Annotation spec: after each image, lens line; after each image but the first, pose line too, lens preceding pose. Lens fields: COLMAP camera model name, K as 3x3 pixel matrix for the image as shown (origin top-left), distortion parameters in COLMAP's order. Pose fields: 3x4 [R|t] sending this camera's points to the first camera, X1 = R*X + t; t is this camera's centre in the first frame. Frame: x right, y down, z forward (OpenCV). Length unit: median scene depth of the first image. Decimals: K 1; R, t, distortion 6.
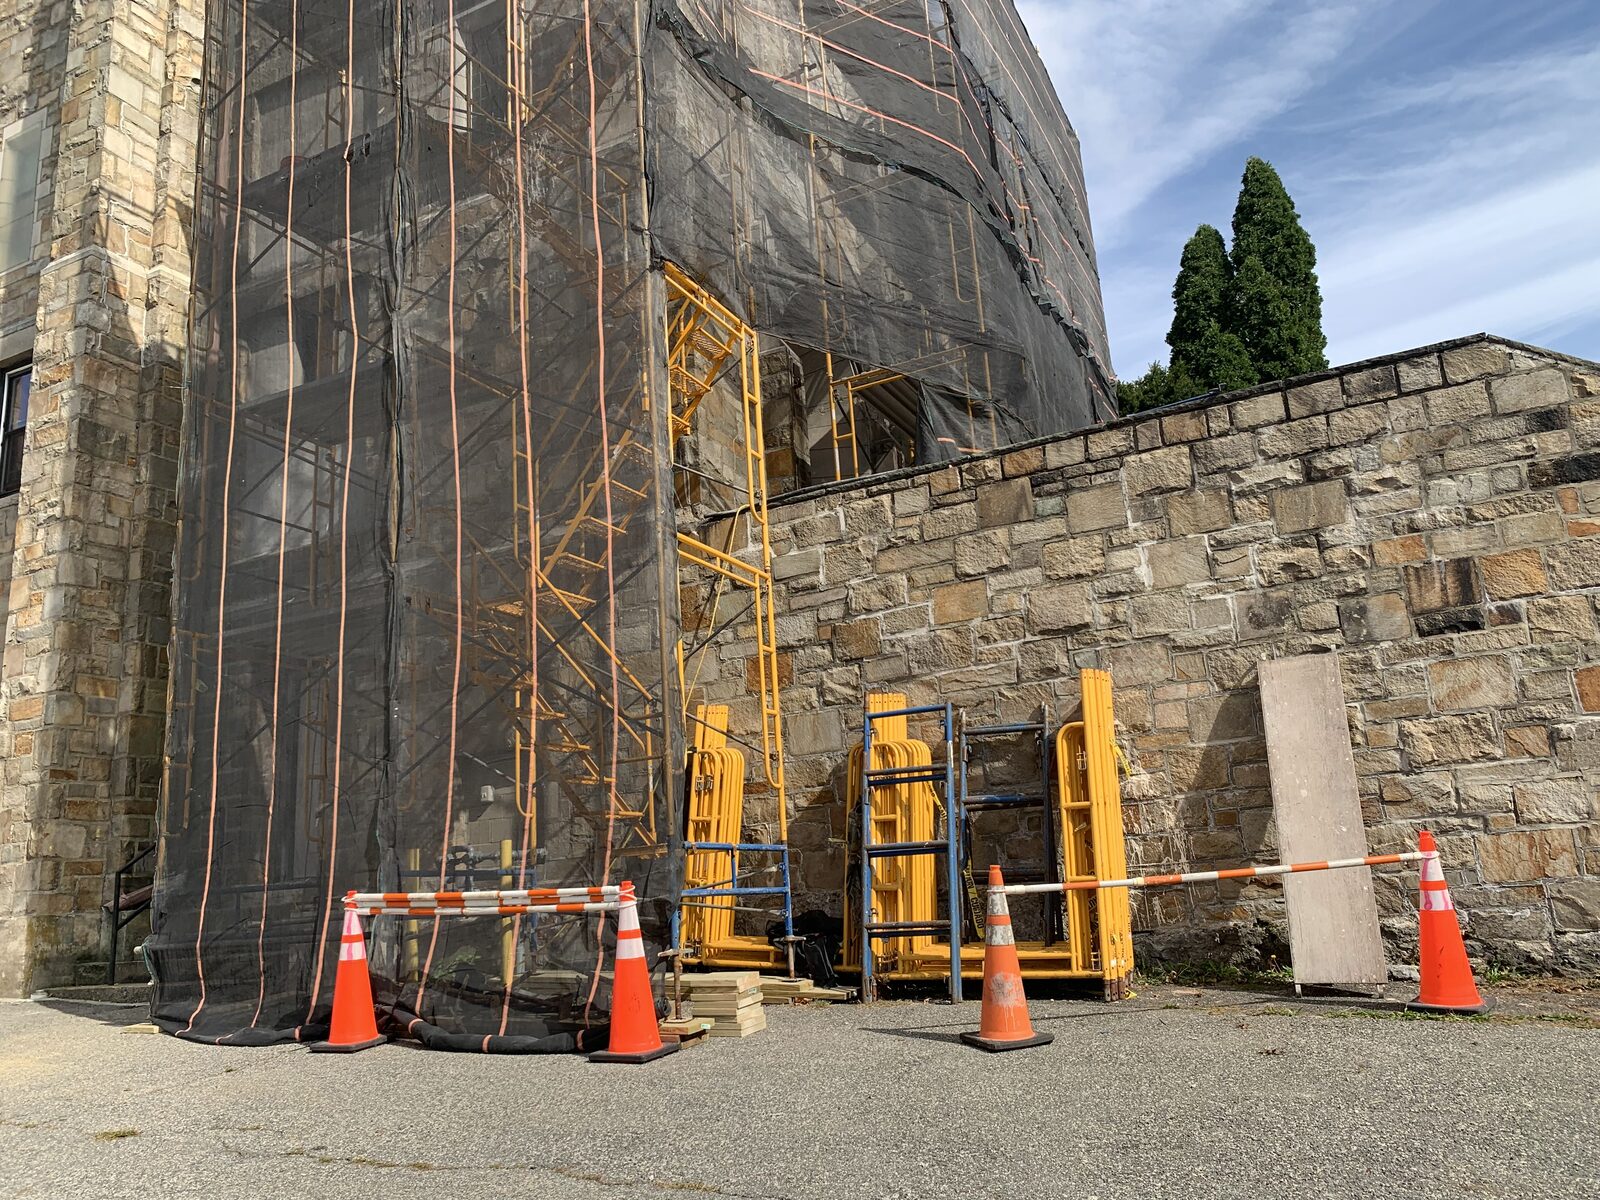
lens RADIAL K [[1206.7, 0, 800.0], [0, 1206.7, 600.0], [0, 0, 1]] dist [-0.005703, -0.001647]
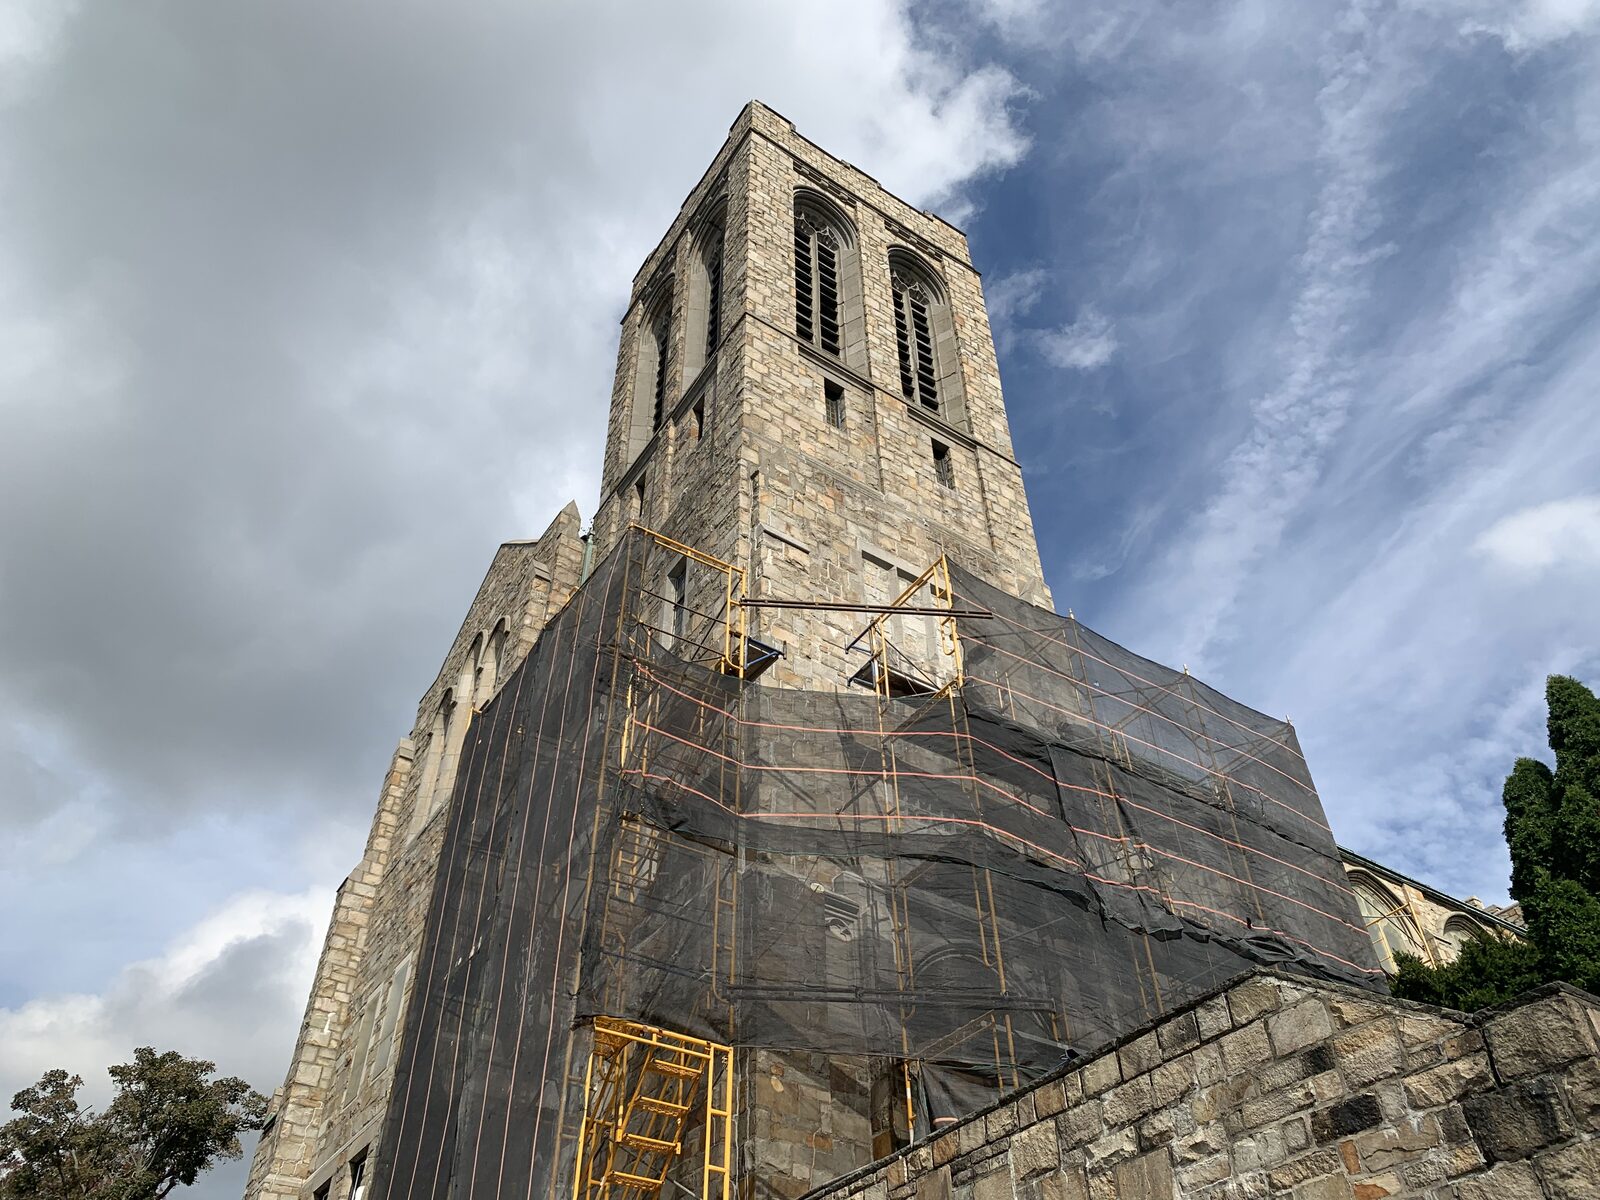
lens RADIAL K [[1206.7, 0, 800.0], [0, 1206.7, 600.0], [0, 0, 1]] dist [-0.005703, -0.001647]
pose [[0.873241, -0.291790, -0.390267, 0.676072], [0.071167, 0.868676, -0.490242, -0.031205], [0.482063, 0.400325, 0.779330, -0.024869]]
